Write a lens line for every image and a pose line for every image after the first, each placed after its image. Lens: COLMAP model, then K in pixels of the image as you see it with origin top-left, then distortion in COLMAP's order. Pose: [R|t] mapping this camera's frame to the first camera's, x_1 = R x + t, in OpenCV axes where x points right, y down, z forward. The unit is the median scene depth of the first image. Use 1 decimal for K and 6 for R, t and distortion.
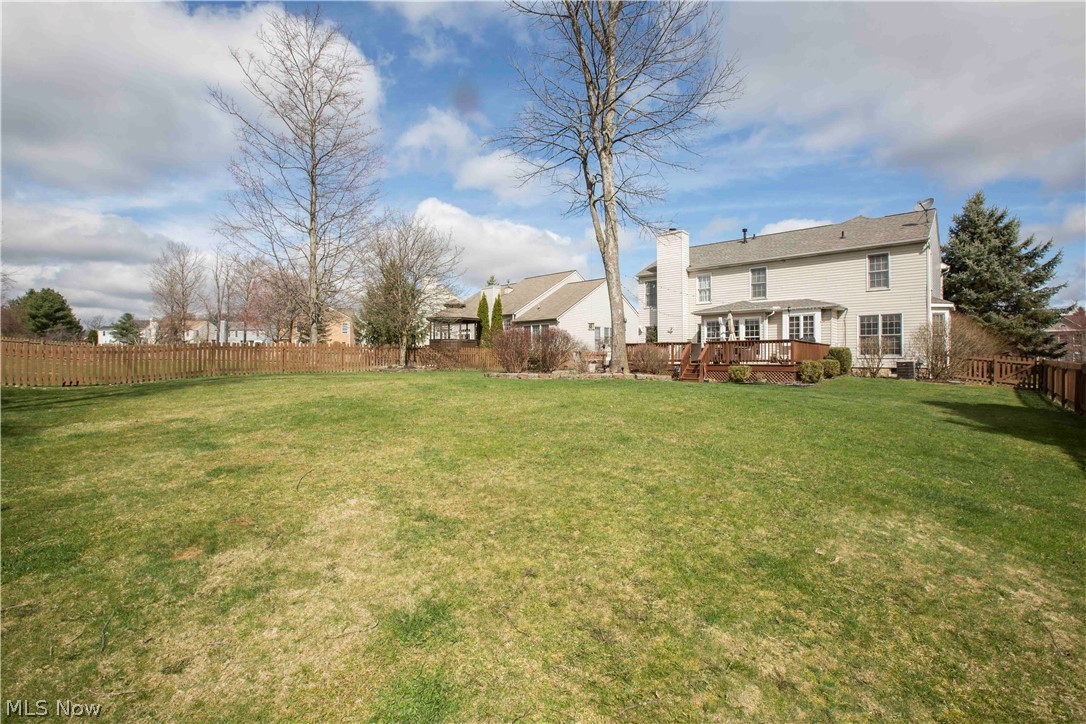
lens RADIAL K [[495.5, 0, 544.6], [0, 495.5, 357.6], [0, 0, 1]] dist [-0.066278, 0.031641]
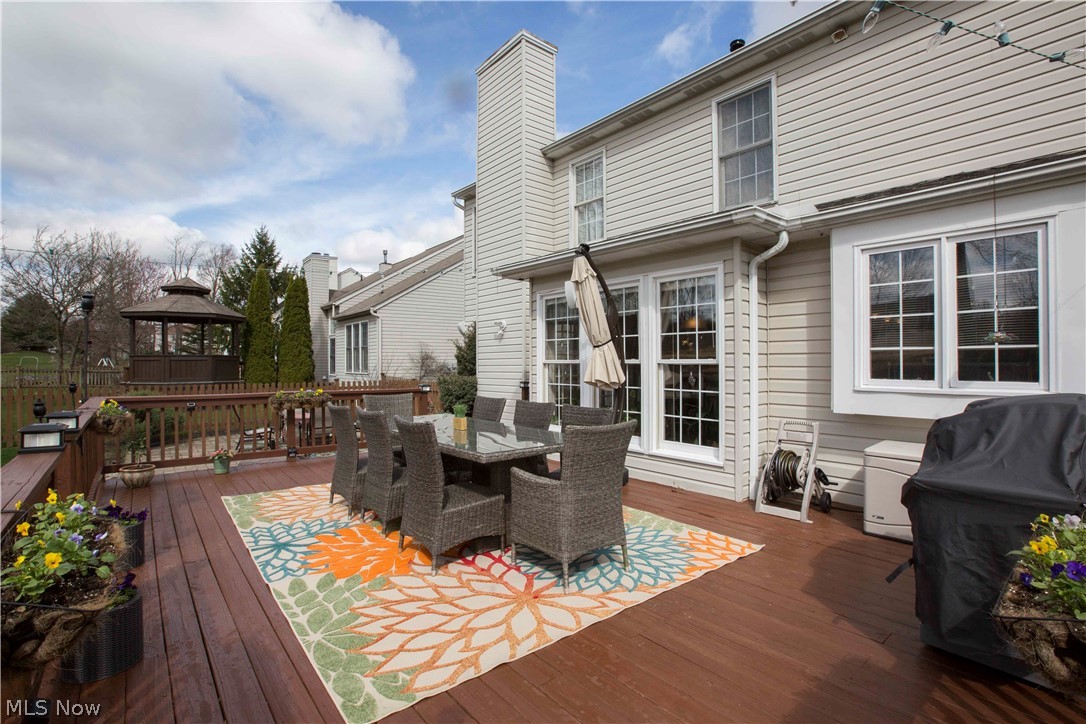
lens RADIAL K [[507.1, 0, 547.1], [0, 507.1, 354.2], [0, 0, 1]] dist [-0.069099, 0.026222]
pose [[0.991320, -0.006641, -0.131304, 0.373216], [0.005667, 0.999954, -0.007794, -0.042129], [0.131349, 0.006982, 0.991312, 0.736537]]
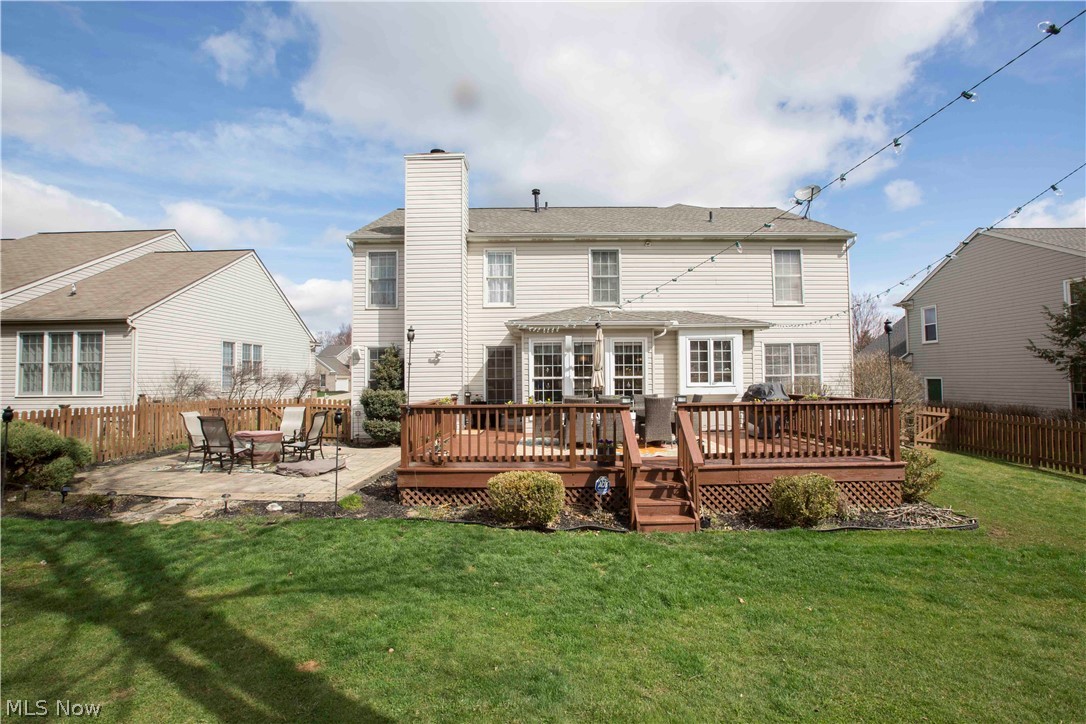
lens RADIAL K [[495.5, 0, 544.6], [0, 495.5, 357.6], [0, 0, 1]] dist [-0.066278, 0.031641]
pose [[0.730156, 0.017520, 0.683056, 0.009493], [0.006056, 0.999466, -0.032109, -0.044499], [-0.683254, 0.027582, 0.729660, 0.652932]]
